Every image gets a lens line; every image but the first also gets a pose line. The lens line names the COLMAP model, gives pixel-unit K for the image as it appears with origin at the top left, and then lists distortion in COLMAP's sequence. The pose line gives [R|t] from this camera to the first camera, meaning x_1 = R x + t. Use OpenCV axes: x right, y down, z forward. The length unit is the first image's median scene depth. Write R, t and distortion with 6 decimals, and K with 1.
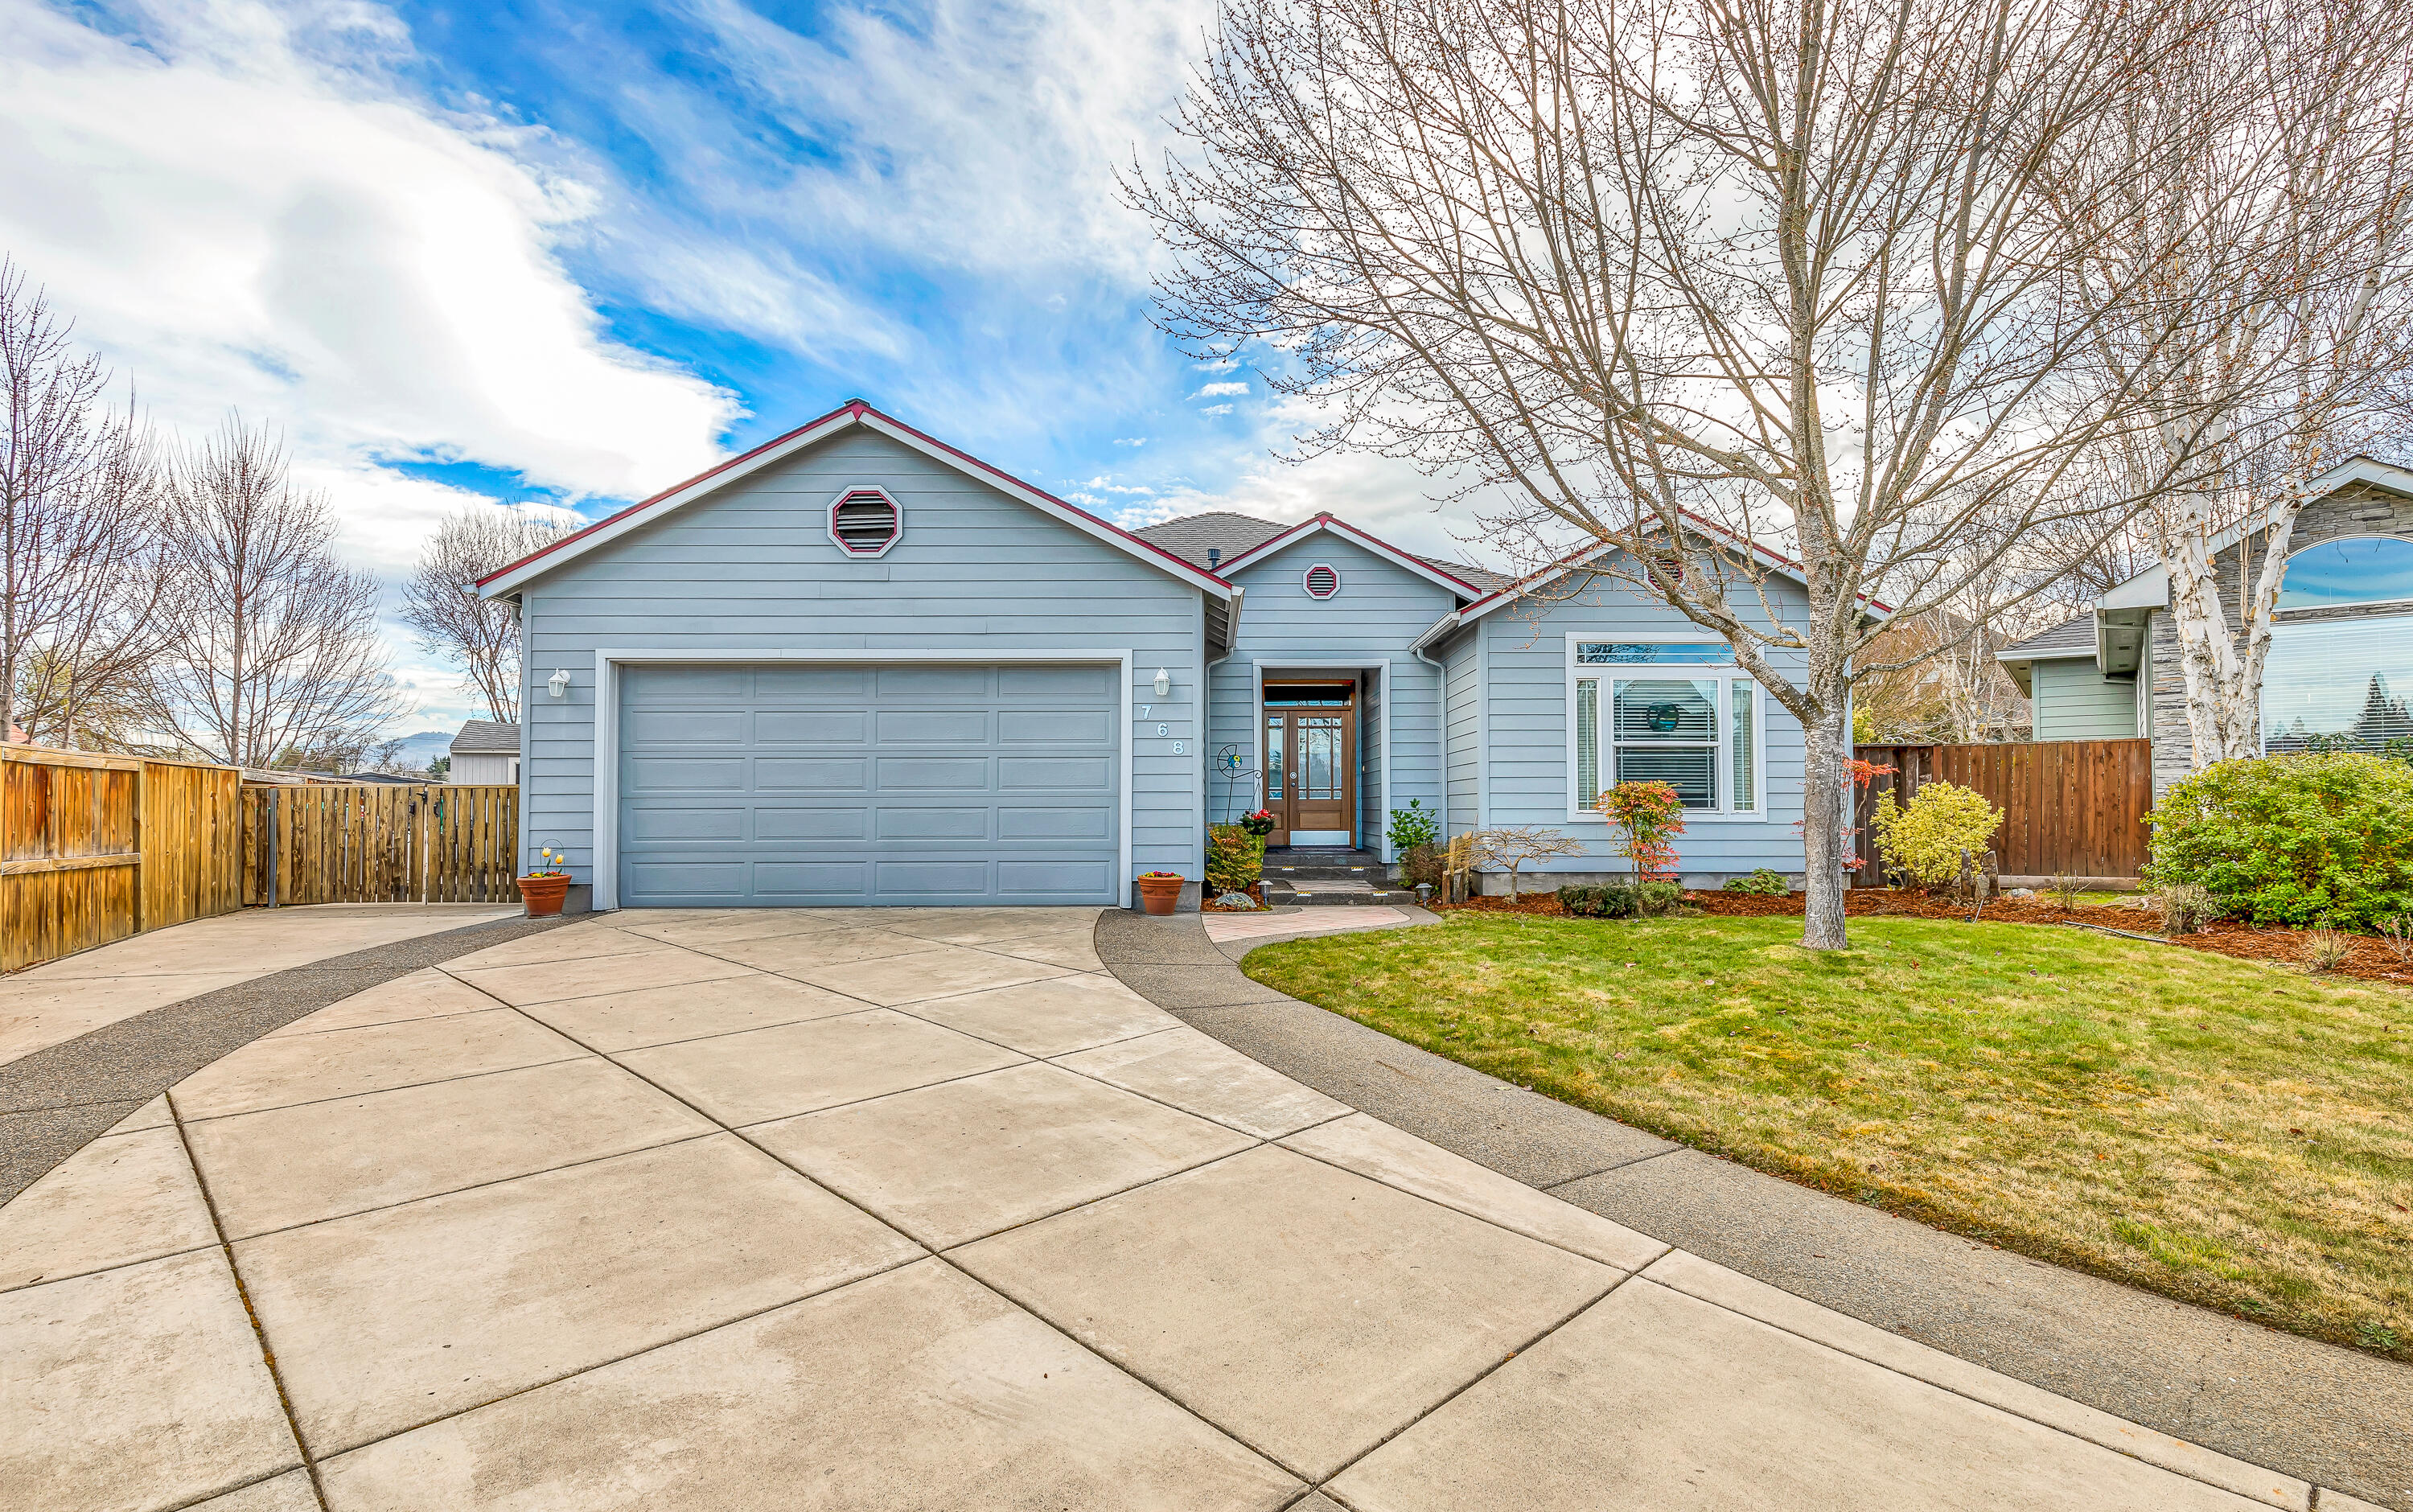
lens RADIAL K [[1161.0, 0, 1194.2], [0, 1161.0, 742.7], [0, 0, 1]] dist [-0.008521, -0.000962]
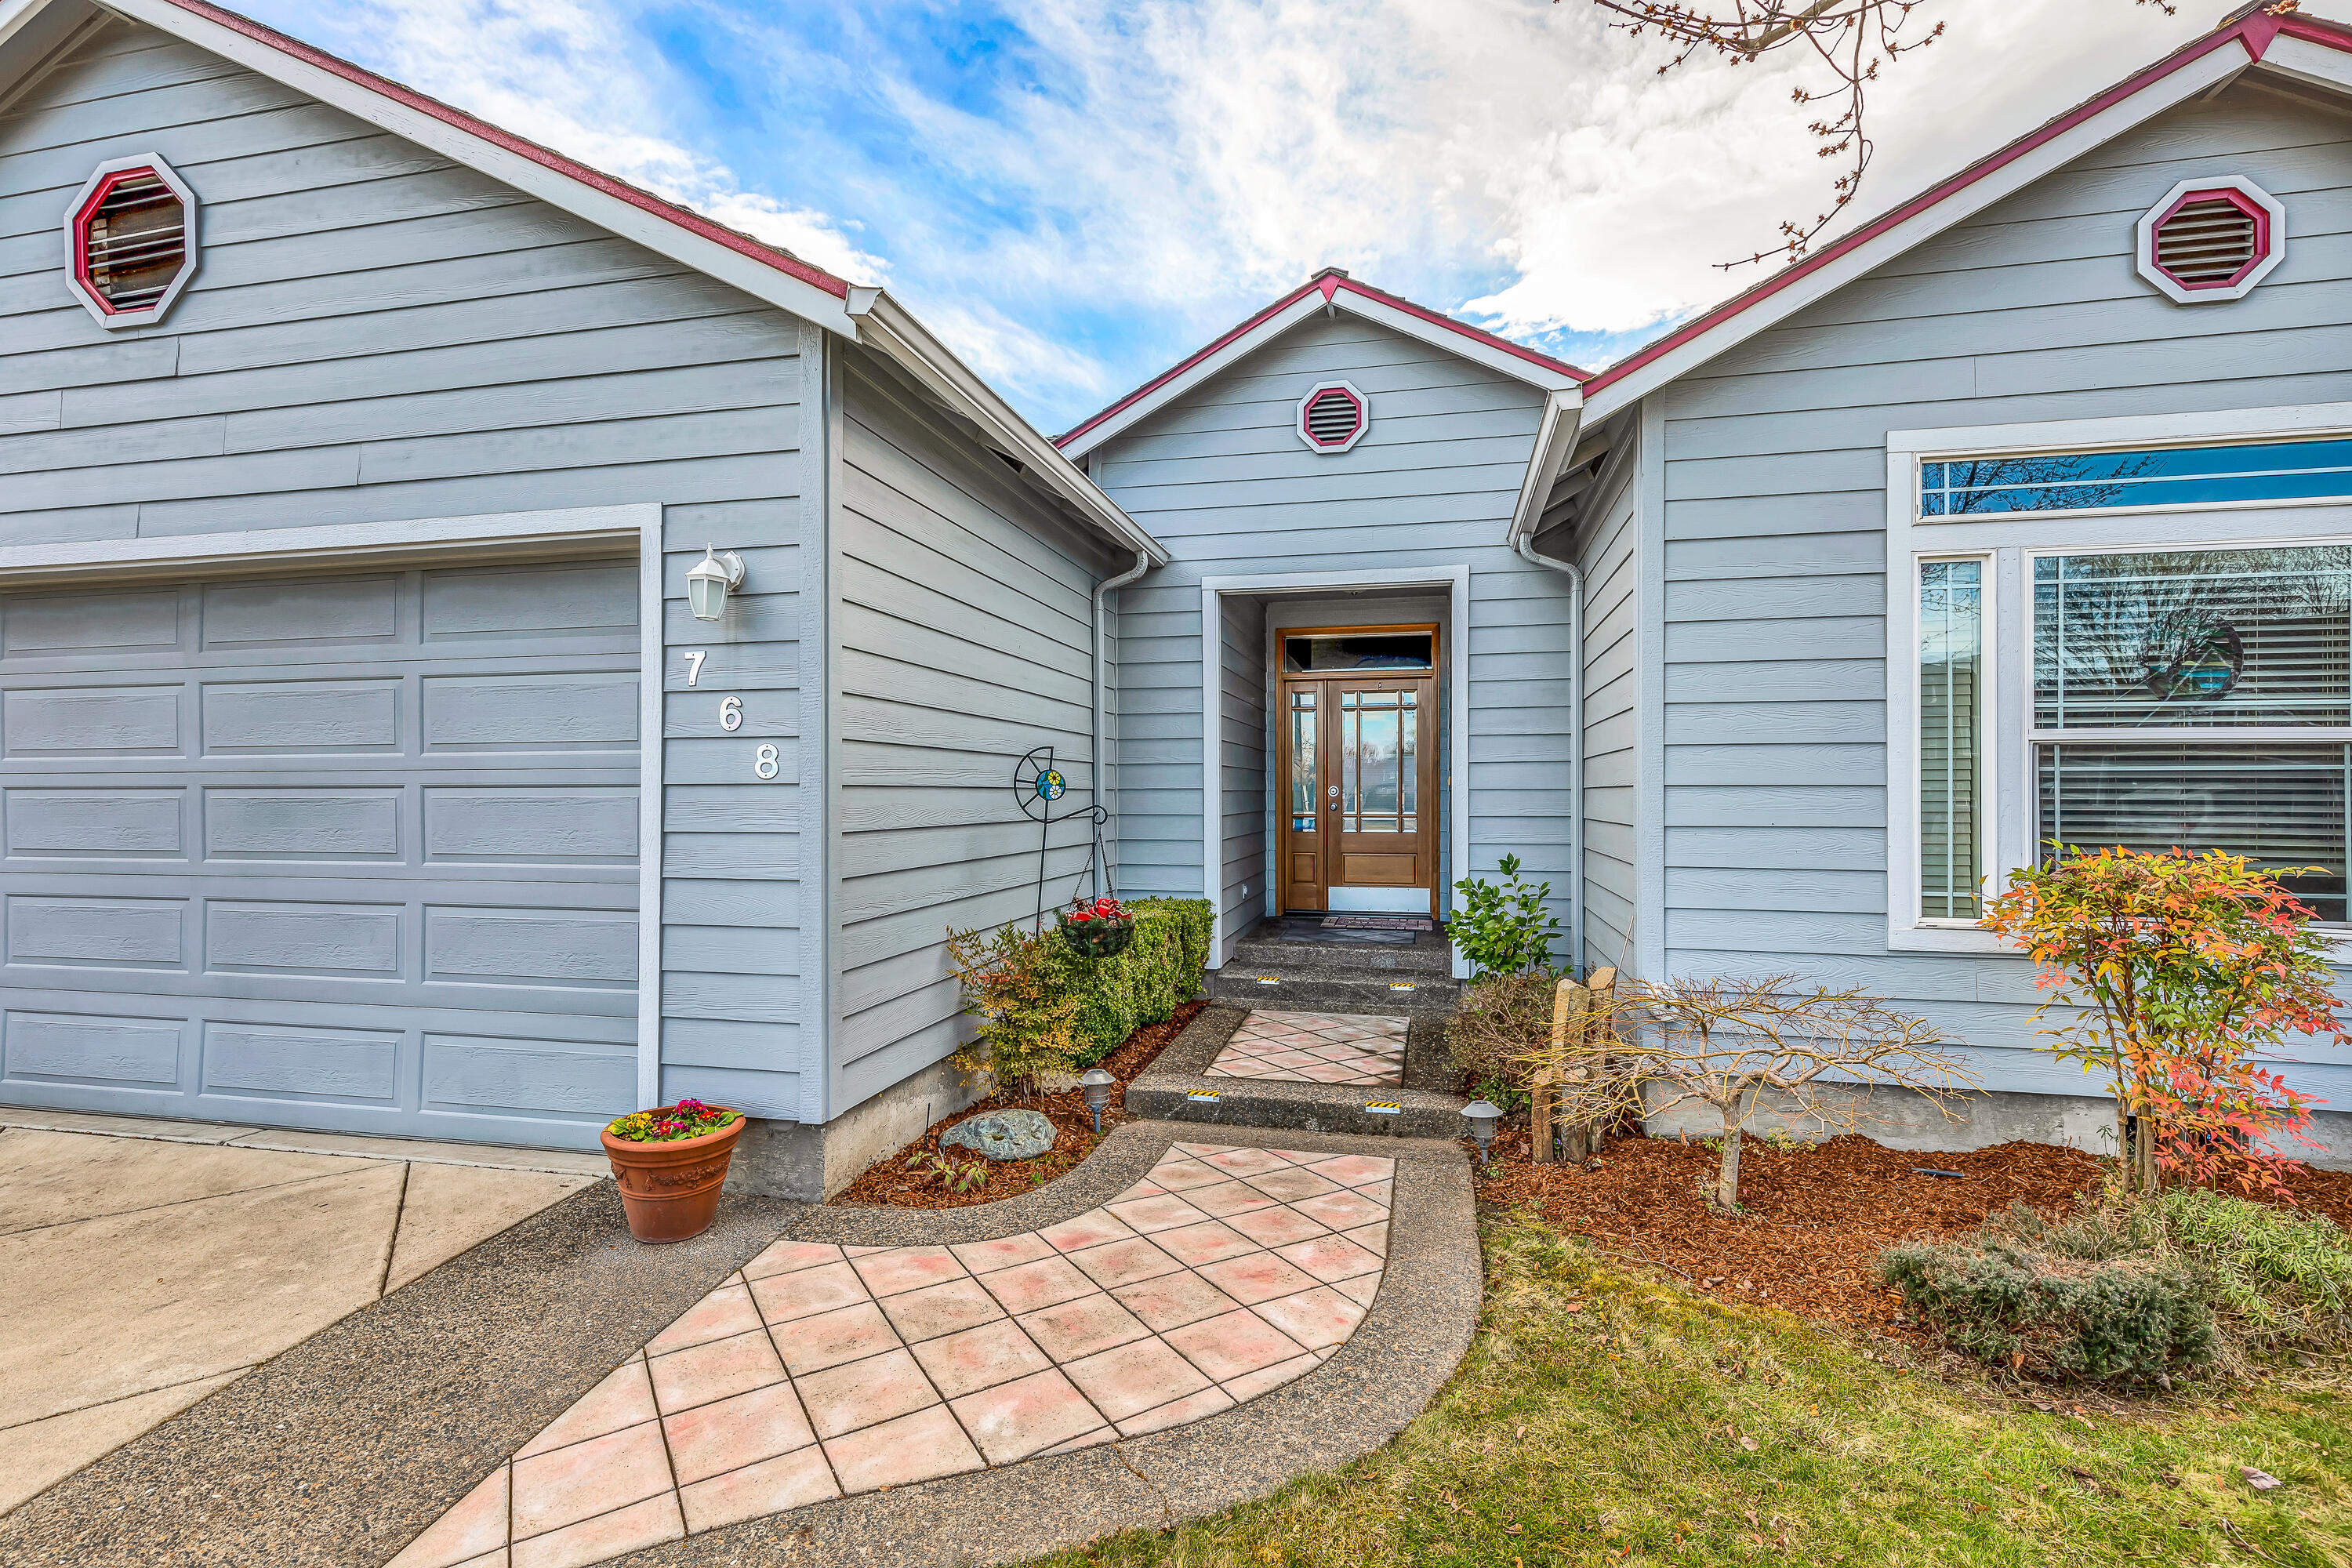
lens RADIAL K [[1101.8, 0, 1207.0], [0, 1101.8, 771.0], [0, 0, 1]] dist [0.010613, -0.000229]
pose [[0.981935, -0.004645, -0.189161, 0.181692], [0.011842, 0.999247, 0.036935, -0.004142], [0.188847, -0.038508, 0.981251, 0.636672]]
